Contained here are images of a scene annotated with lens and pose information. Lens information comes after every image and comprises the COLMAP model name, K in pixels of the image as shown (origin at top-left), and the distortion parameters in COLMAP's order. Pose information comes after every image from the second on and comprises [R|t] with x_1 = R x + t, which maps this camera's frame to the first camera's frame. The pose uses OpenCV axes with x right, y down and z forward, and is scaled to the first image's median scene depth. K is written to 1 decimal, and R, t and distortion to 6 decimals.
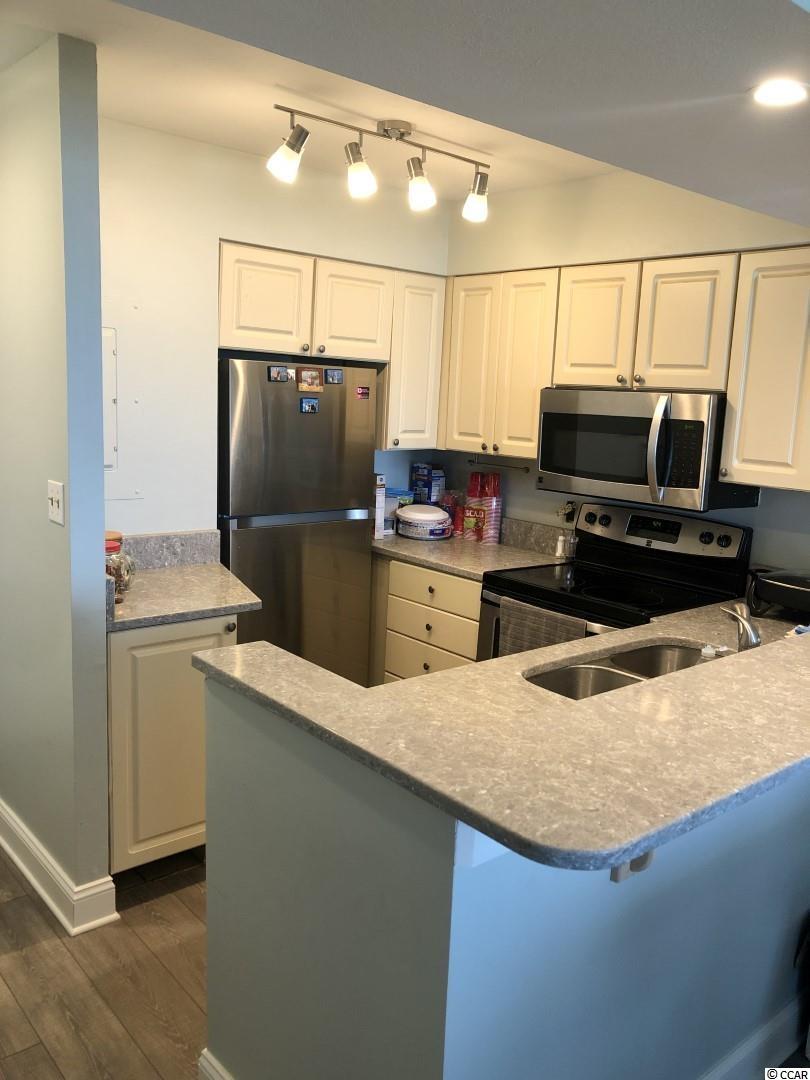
lens RADIAL K [[897.7, 0, 405.0], [0, 897.7, 536.8], [0, 0, 1]] dist [0.019902, 0.007493]
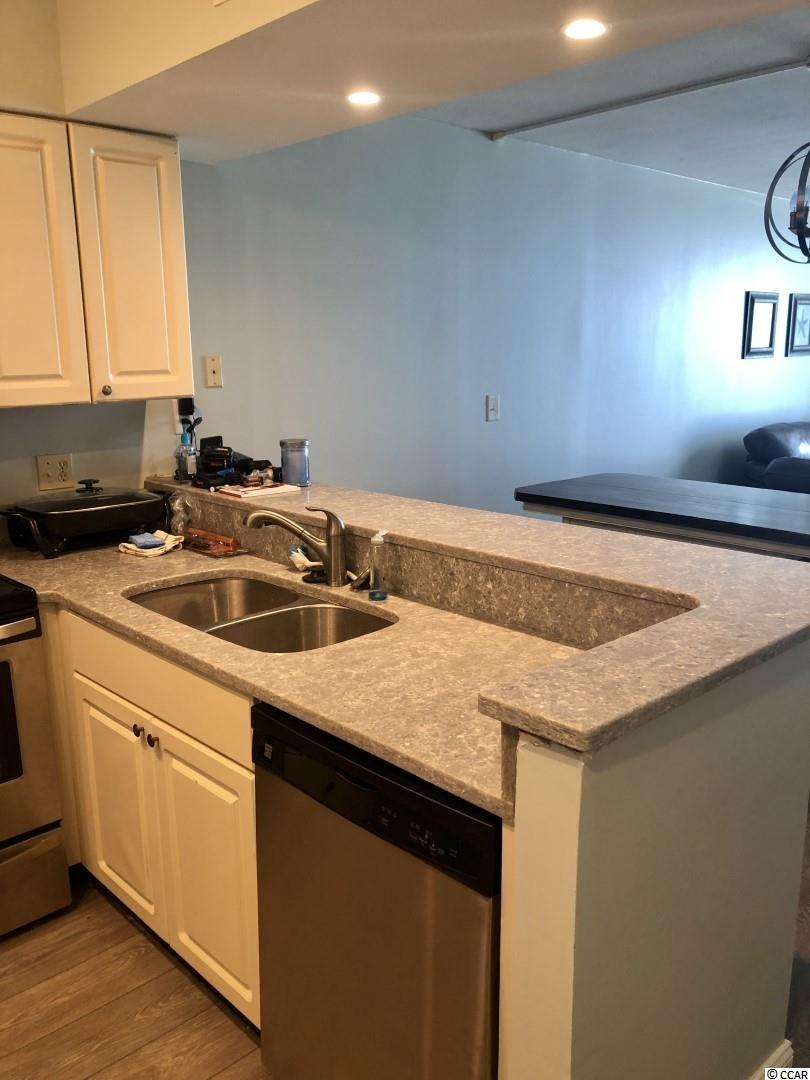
lens RADIAL K [[897.7, 0, 403.1], [0, 897.7, 542.9], [0, 0, 1]] dist [0.019902, 0.007493]
pose [[-0.035265, -0.280584, 0.959181, -0.706076], [0.180693, 0.942170, 0.282251, -0.168964], [-0.982907, 0.183271, 0.017474, 0.980709]]
